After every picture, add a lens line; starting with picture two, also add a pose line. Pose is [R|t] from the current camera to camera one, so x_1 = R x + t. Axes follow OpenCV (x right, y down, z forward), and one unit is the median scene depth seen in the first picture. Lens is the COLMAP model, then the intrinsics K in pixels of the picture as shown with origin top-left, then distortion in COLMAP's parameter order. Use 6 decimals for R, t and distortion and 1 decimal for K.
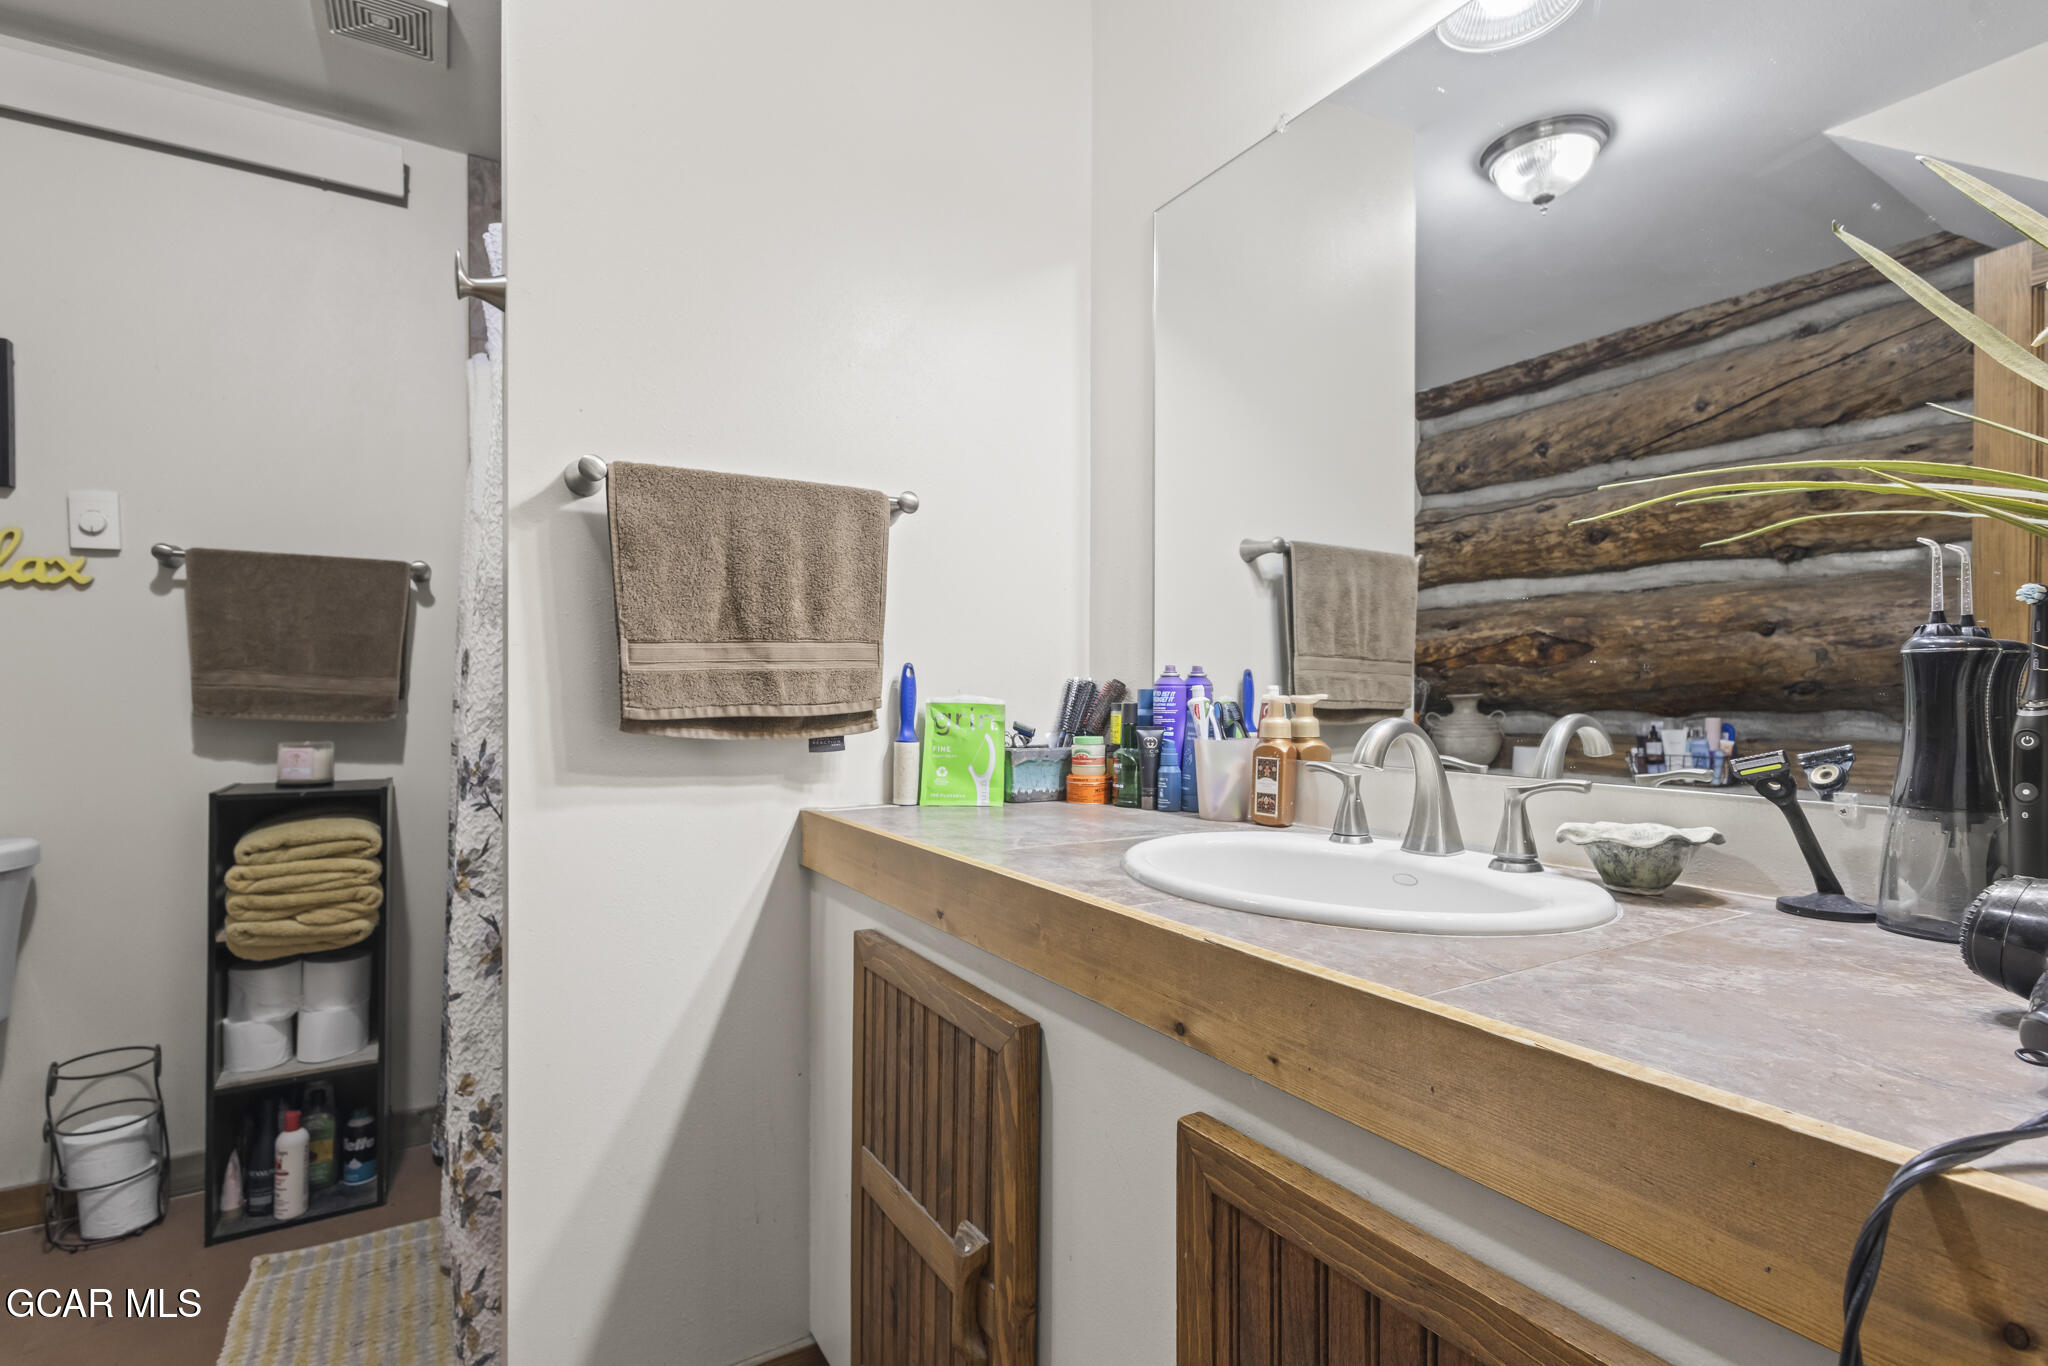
lens RADIAL K [[941.7, 0, 1025.0], [0, 941.7, 693.3], [0, 0, 1]] dist [0.002158, -0.004402]
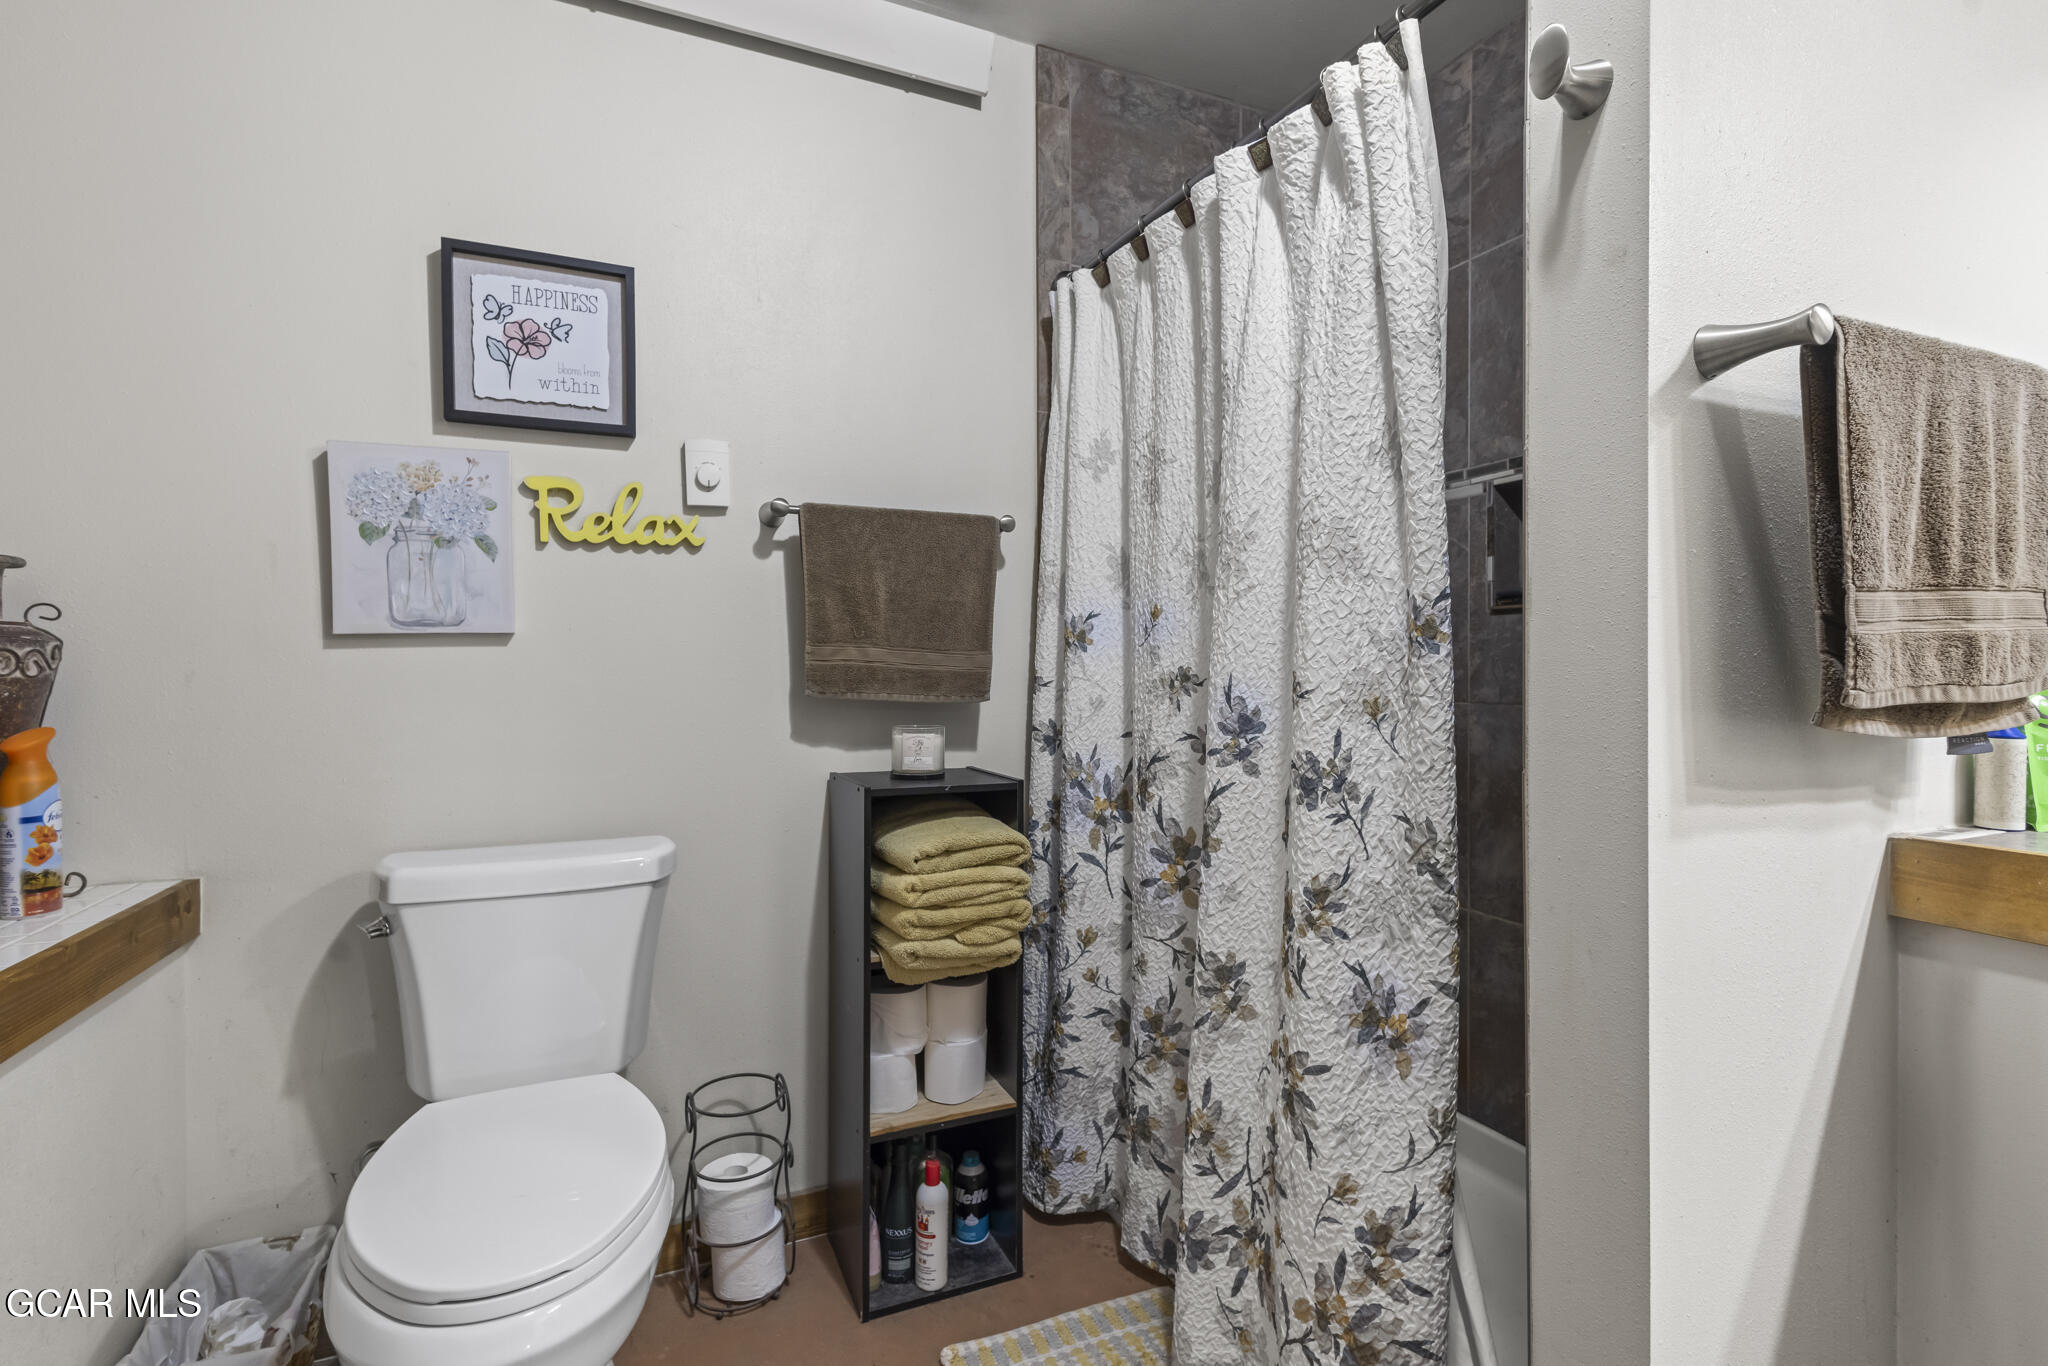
lens RADIAL K [[941.5, 0, 1023.6], [0, 941.5, 667.1], [0, 0, 1]] dist [0.000525, 0.000039]
pose [[0.989678, -0.003630, -0.143262, -0.594863], [0.003667, 0.999993, -0.000008, -0.002087], [0.143261, -0.000517, 0.989685, 0.176367]]
